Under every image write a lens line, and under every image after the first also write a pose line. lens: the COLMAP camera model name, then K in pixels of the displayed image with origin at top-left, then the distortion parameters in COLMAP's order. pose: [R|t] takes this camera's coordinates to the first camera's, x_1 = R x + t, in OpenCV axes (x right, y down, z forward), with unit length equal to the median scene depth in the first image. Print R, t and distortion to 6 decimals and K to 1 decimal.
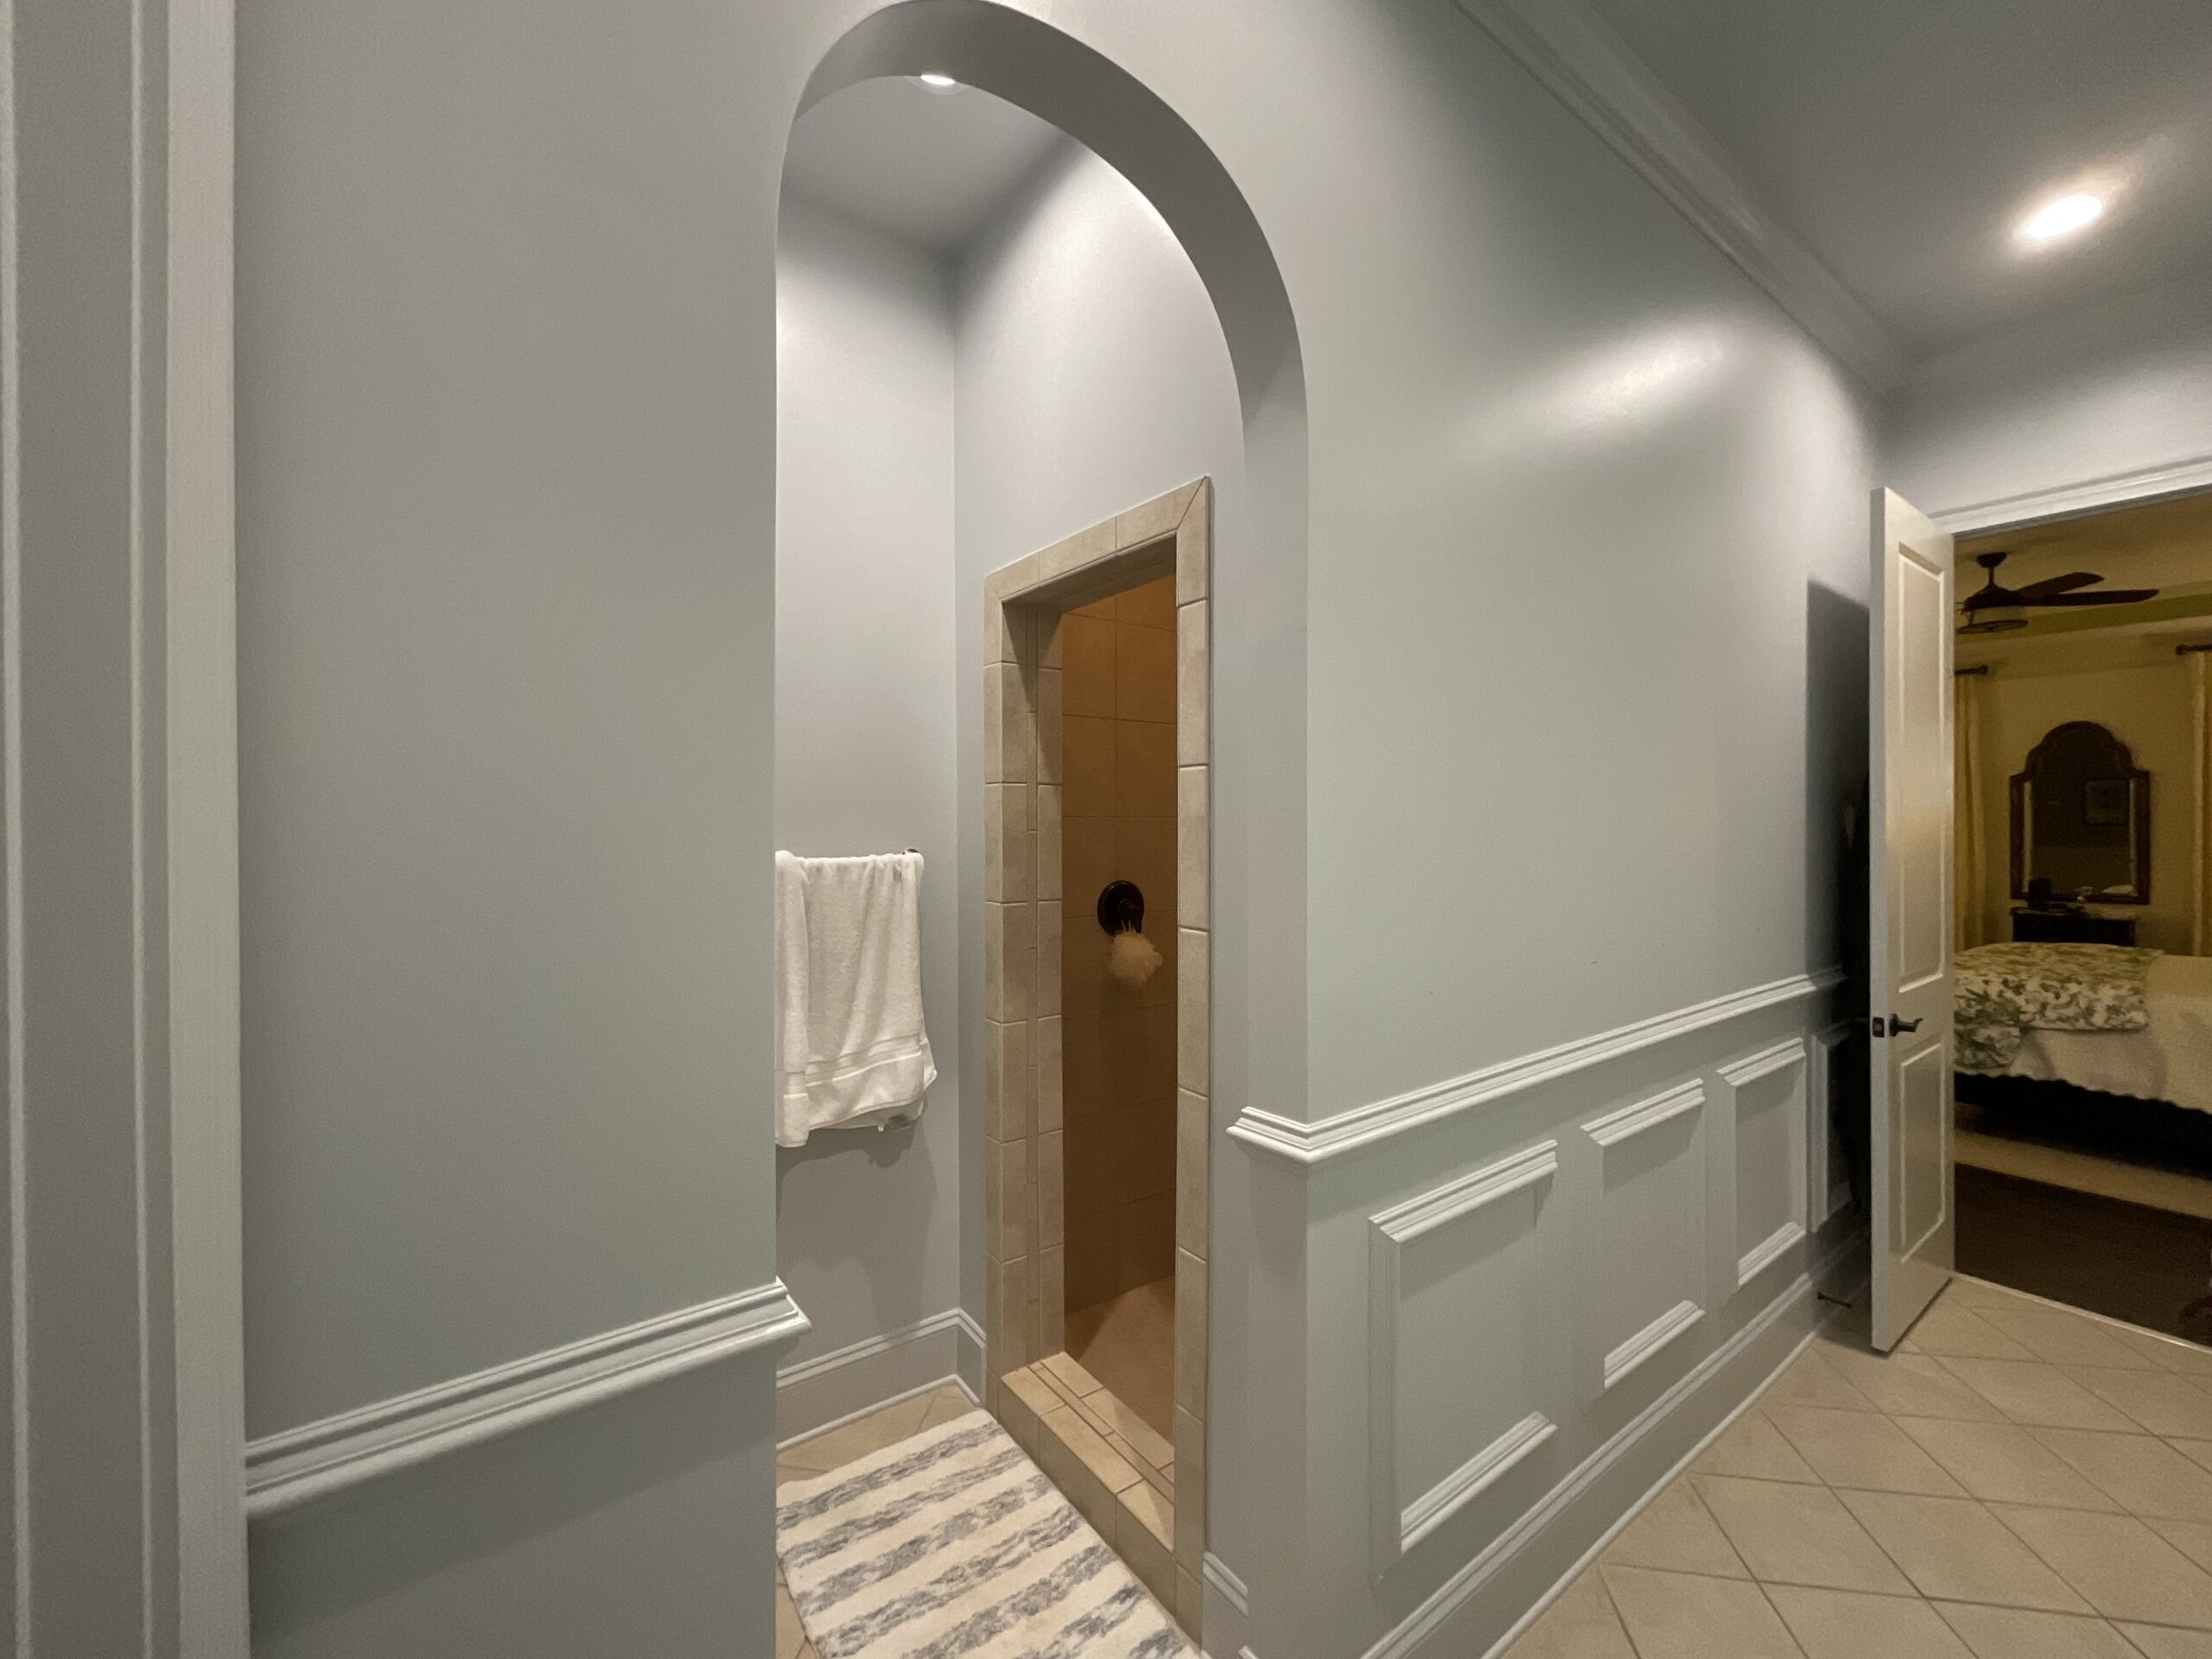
lens RADIAL K [[894.2, 0, 1118.7], [0, 894.2, 827.6], [0, 0, 1]] dist [0.002490, 0.000347]
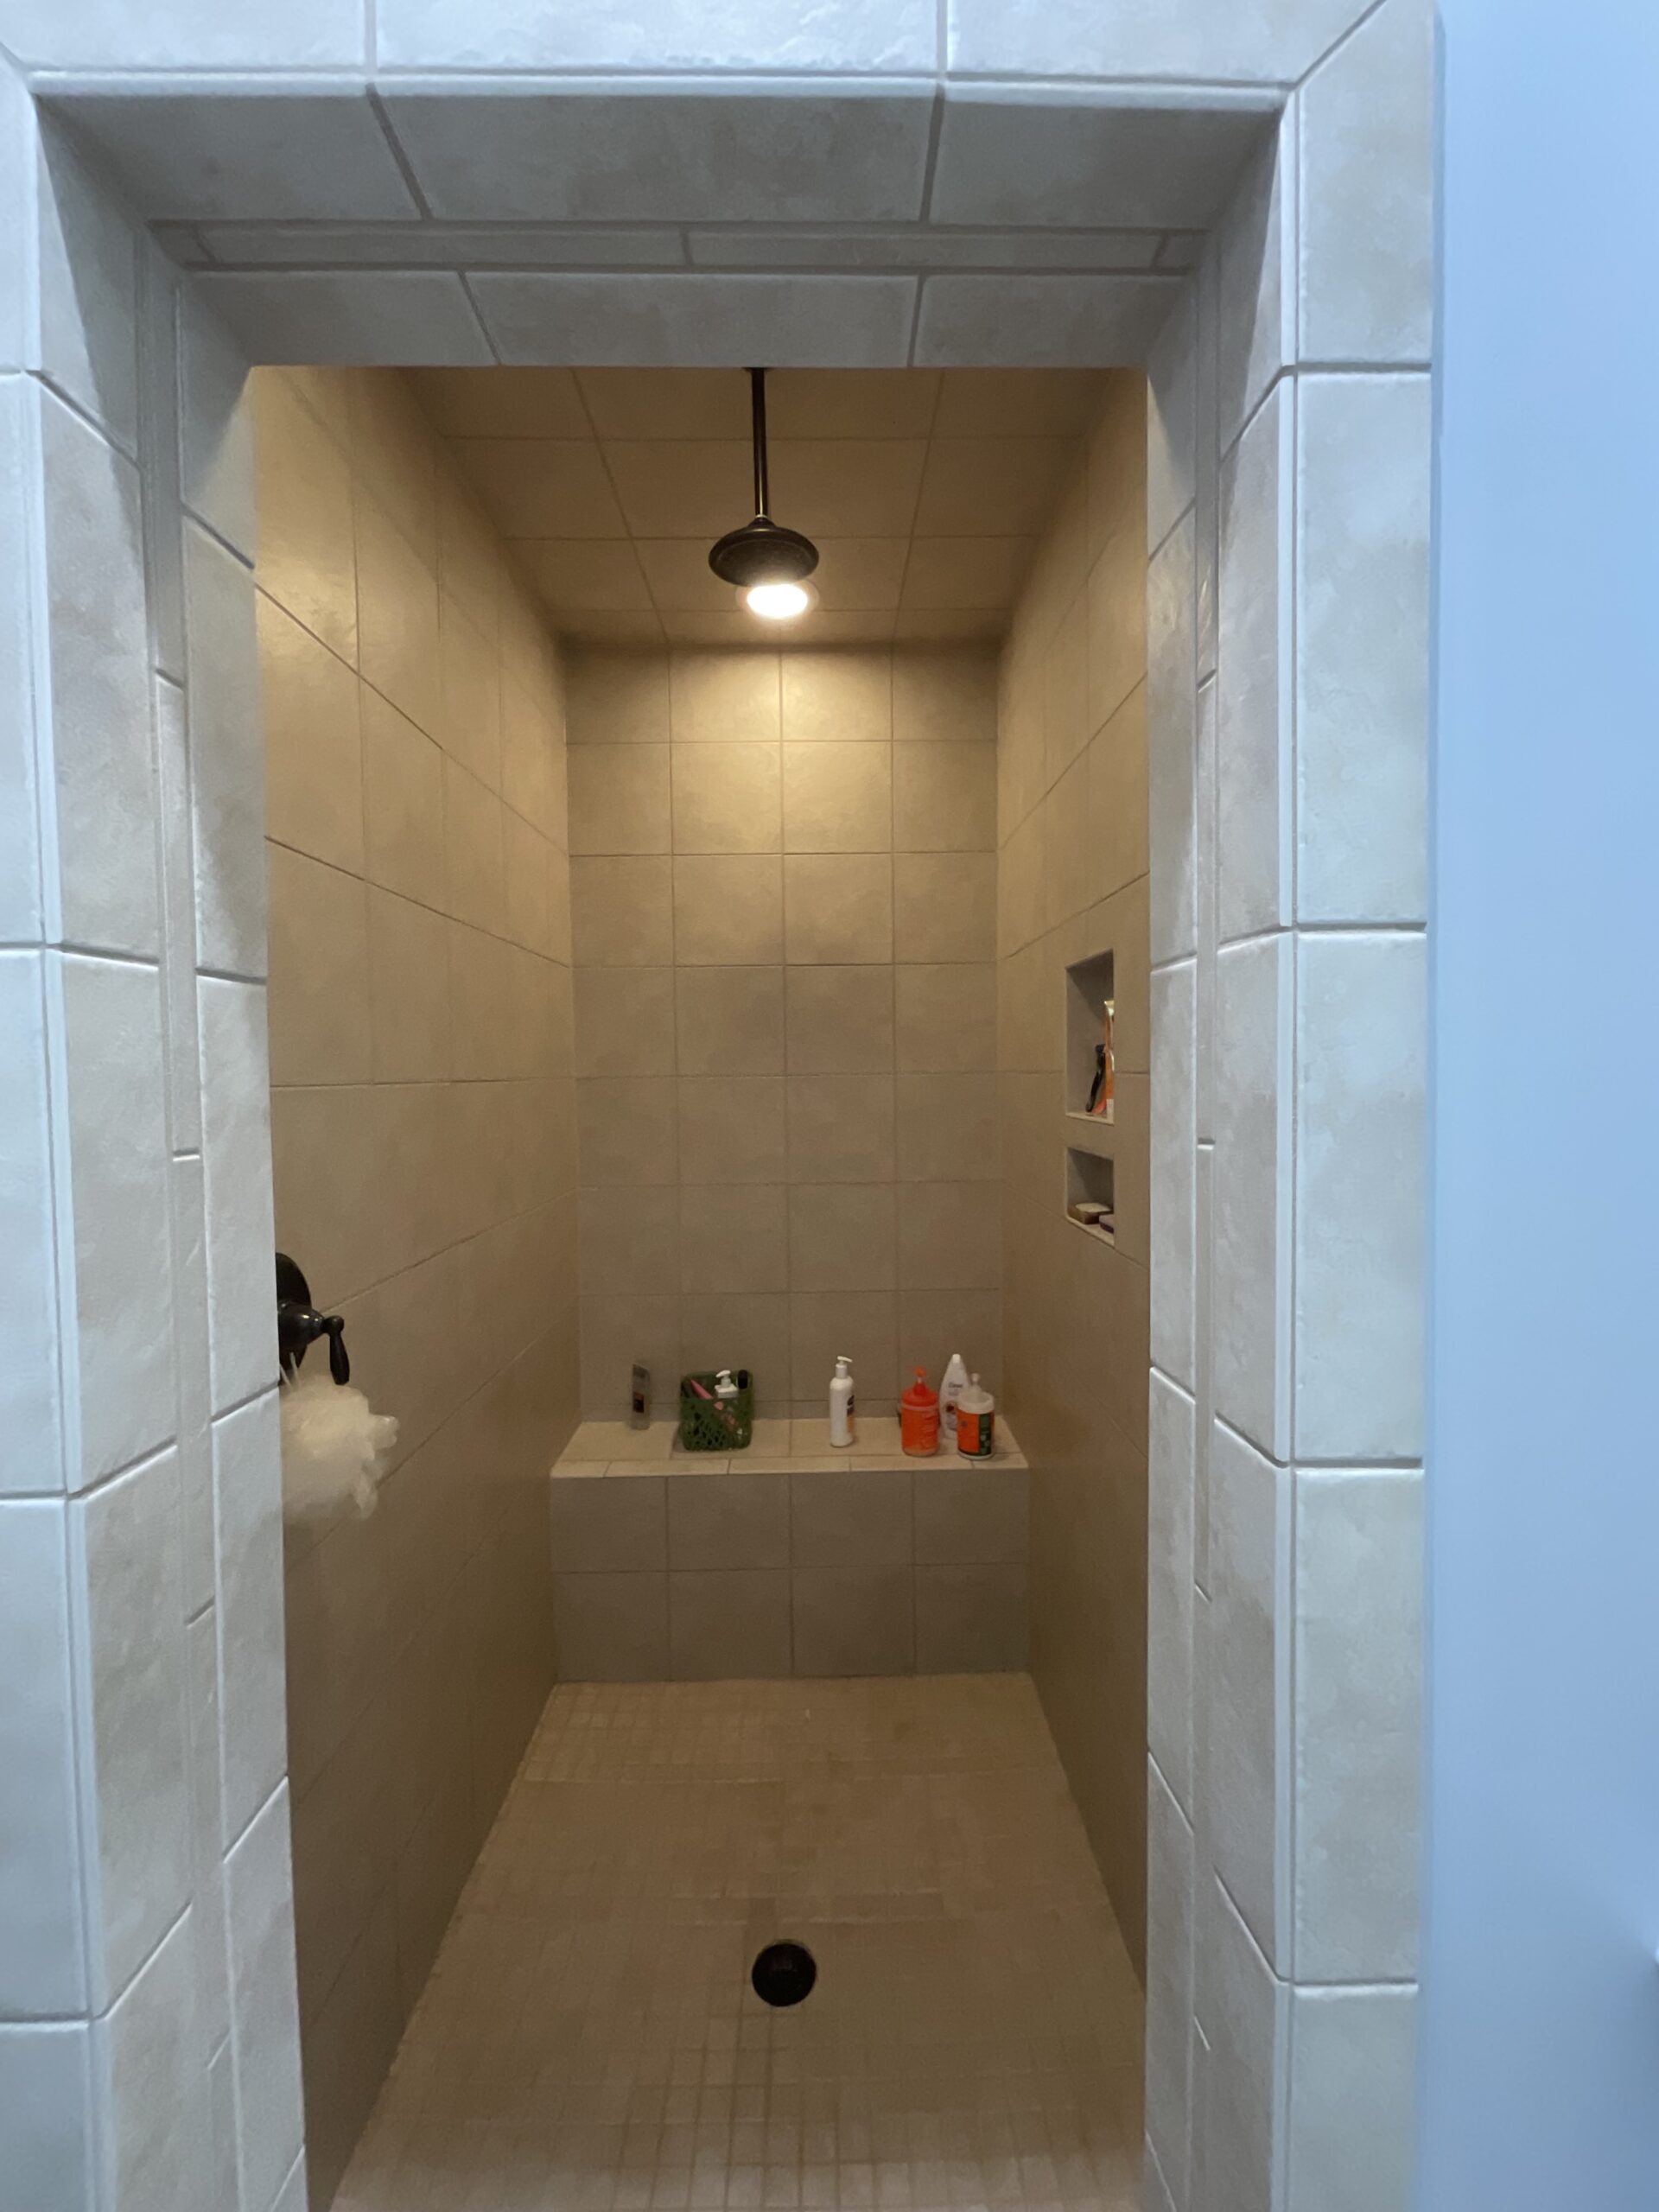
lens RADIAL K [[894.2, 0, 829.5], [0, 894.2, 1106.0], [0, 0, 1]] dist [0.002490, 0.000347]
pose [[0.590063, -0.027839, 0.806877, -0.211077], [0.014727, 0.999610, 0.023719, -0.014065], [-0.807223, -0.002113, 0.590243, 0.768386]]
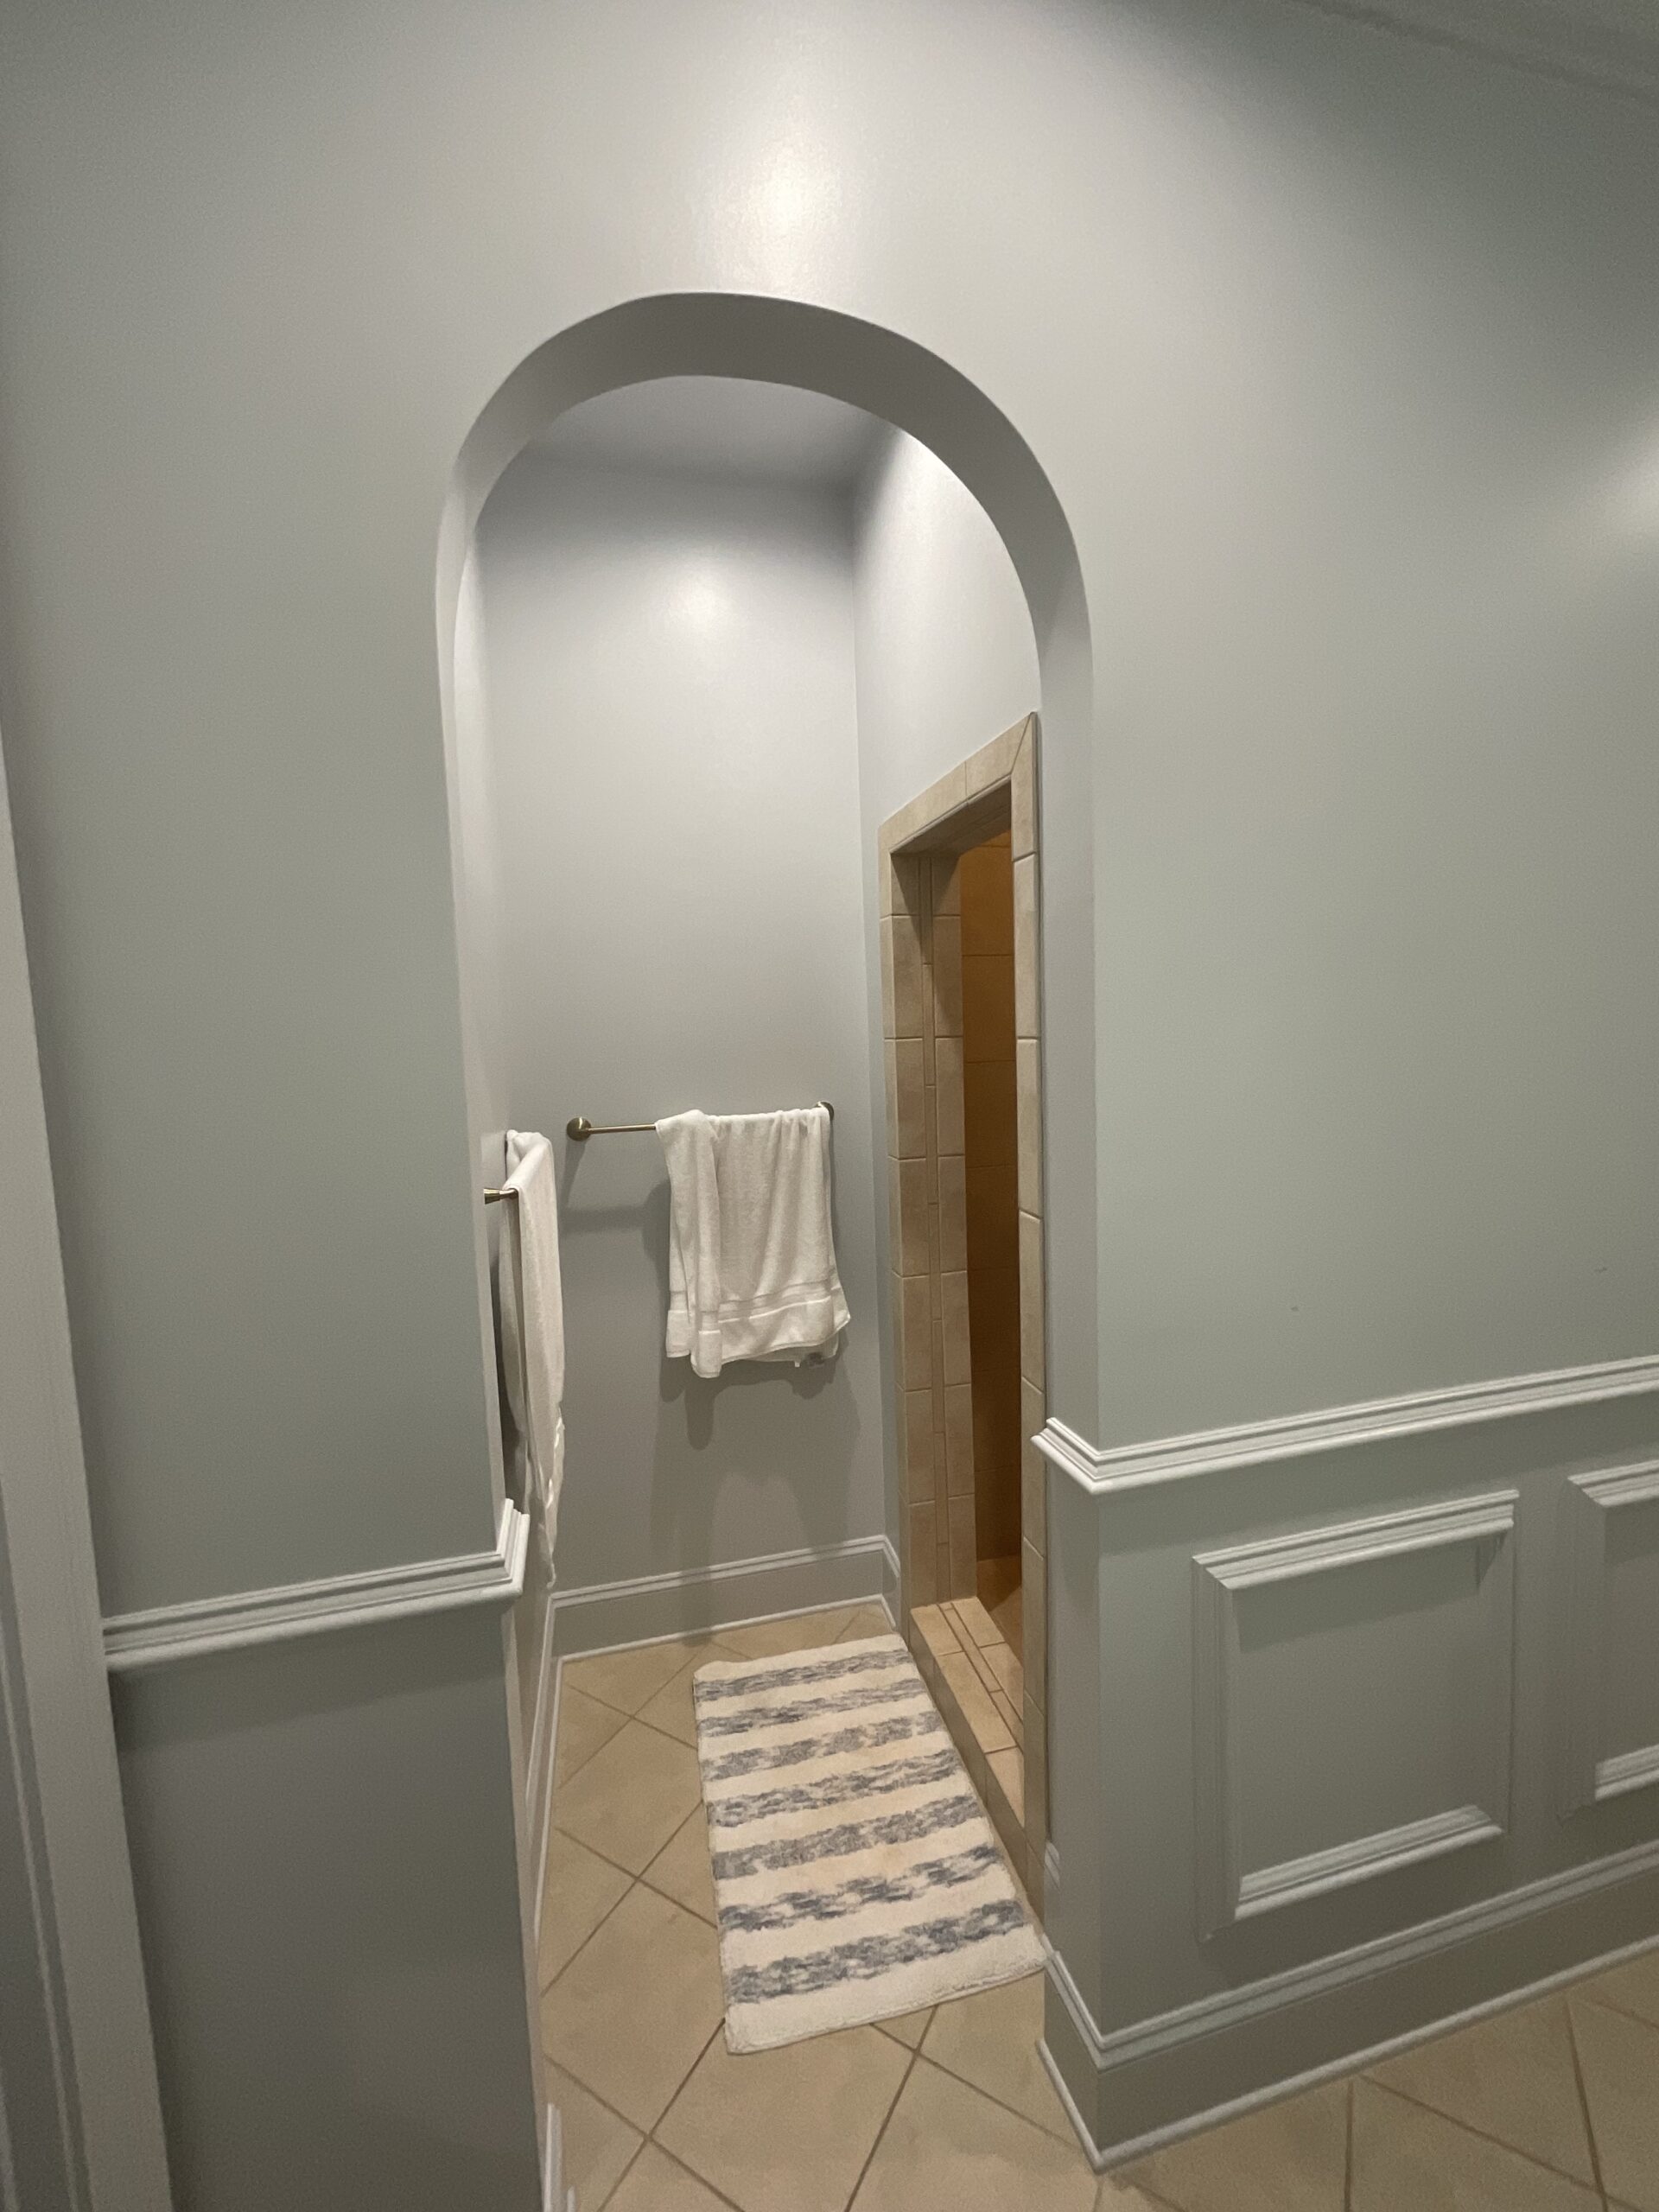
lens RADIAL K [[901.9, 0, 832.3], [0, 901.9, 1098.5], [0, 0, 1]] dist [0.001470, -0.000054]
pose [[0.922241, -0.000758, -0.386615, 0.204178], [0.033715, 0.996346, 0.078470, -0.069237], [0.385143, -0.085403, 0.918897, 0.052926]]
